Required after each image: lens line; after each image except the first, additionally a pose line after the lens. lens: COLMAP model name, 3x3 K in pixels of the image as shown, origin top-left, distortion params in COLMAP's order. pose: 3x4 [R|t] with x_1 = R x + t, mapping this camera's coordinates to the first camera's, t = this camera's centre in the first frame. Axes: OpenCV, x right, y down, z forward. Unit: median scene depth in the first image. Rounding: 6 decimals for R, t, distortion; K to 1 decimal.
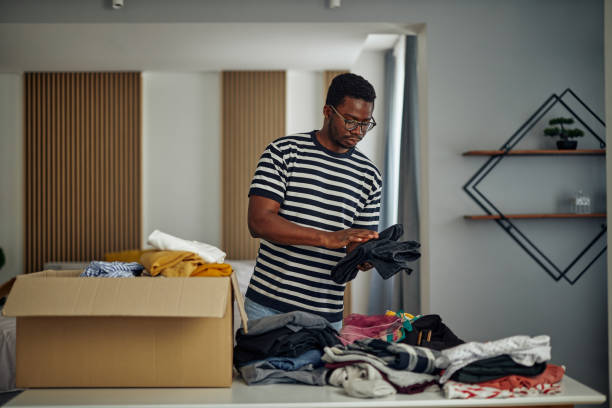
lens RADIAL K [[599.8, 0, 306.0], [0, 599.8, 204.0], [0, 0, 1]] dist [-0.005673, 0.005309]
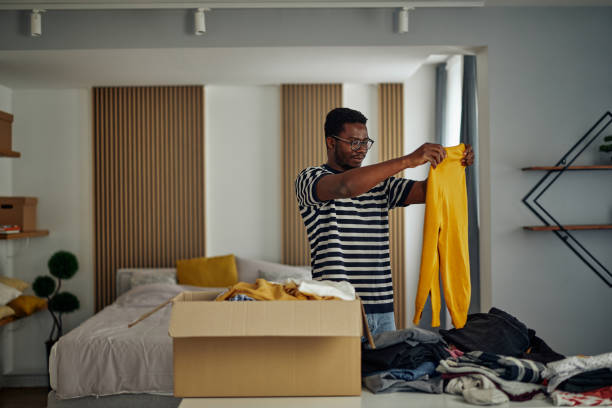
lens RADIAL K [[611.6, 0, 305.9], [0, 611.6, 195.2], [0, 0, 1]] dist [-0.007424, 0.032806]
pose [[0.999979, -0.005863, -0.002918, -0.219506], [0.005889, 0.999944, 0.008841, -0.087031], [0.002866, -0.008858, 0.999957, -0.163926]]
